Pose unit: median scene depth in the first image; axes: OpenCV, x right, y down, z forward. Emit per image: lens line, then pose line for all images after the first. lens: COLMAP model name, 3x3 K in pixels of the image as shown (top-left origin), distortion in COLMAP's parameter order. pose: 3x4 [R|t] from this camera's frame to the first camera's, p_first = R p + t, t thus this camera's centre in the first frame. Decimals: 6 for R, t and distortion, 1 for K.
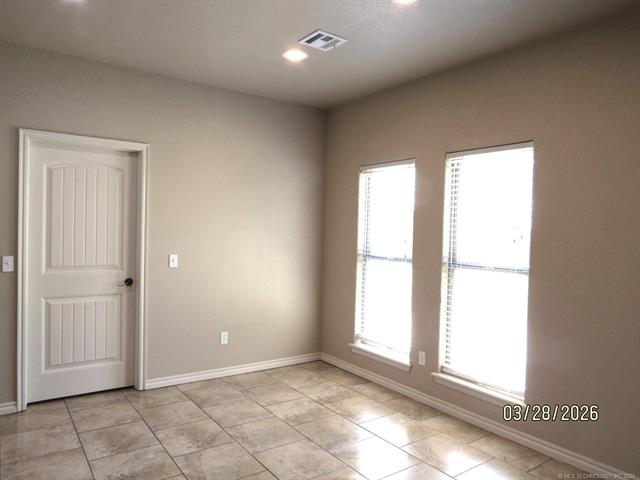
lens RADIAL K [[455.0, 0, 318.2], [0, 455.0, 235.4], [0, 0, 1]] dist [-0.035491, 0.013178]
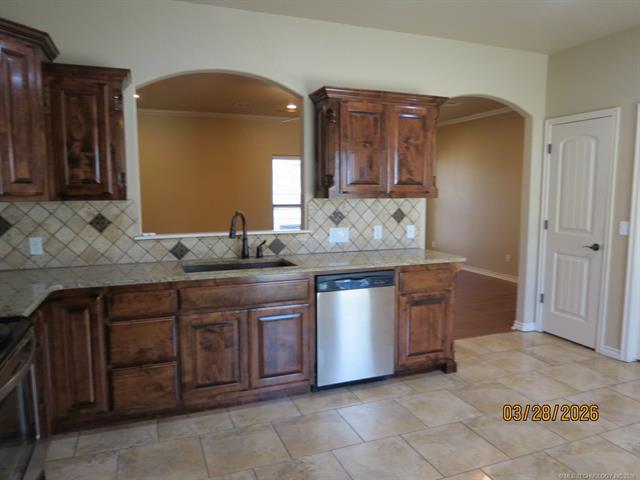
lens RADIAL K [[455.0, 0, 319.8], [0, 455.0, 237.3], [0, 0, 1]] dist [-0.035491, 0.013178]
pose [[-0.248581, 0.075985, -0.965626, 0.546933], [-0.018192, 0.996376, 0.083088, 0.006044], [0.968440, 0.038220, -0.246298, 0.499533]]
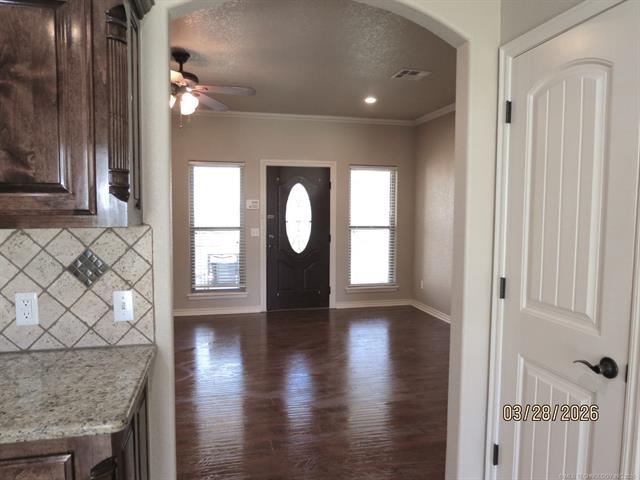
lens RADIAL K [[455.8, 0, 321.3], [0, 455.8, 240.1], [0, 0, 1]] dist [-0.027627, 0.008948]
pose [[-0.378794, 0.038246, -0.924690, -0.234969], [-0.025019, 0.998357, 0.051542, -0.015936], [0.925143, 0.042659, -0.377215, 0.798442]]
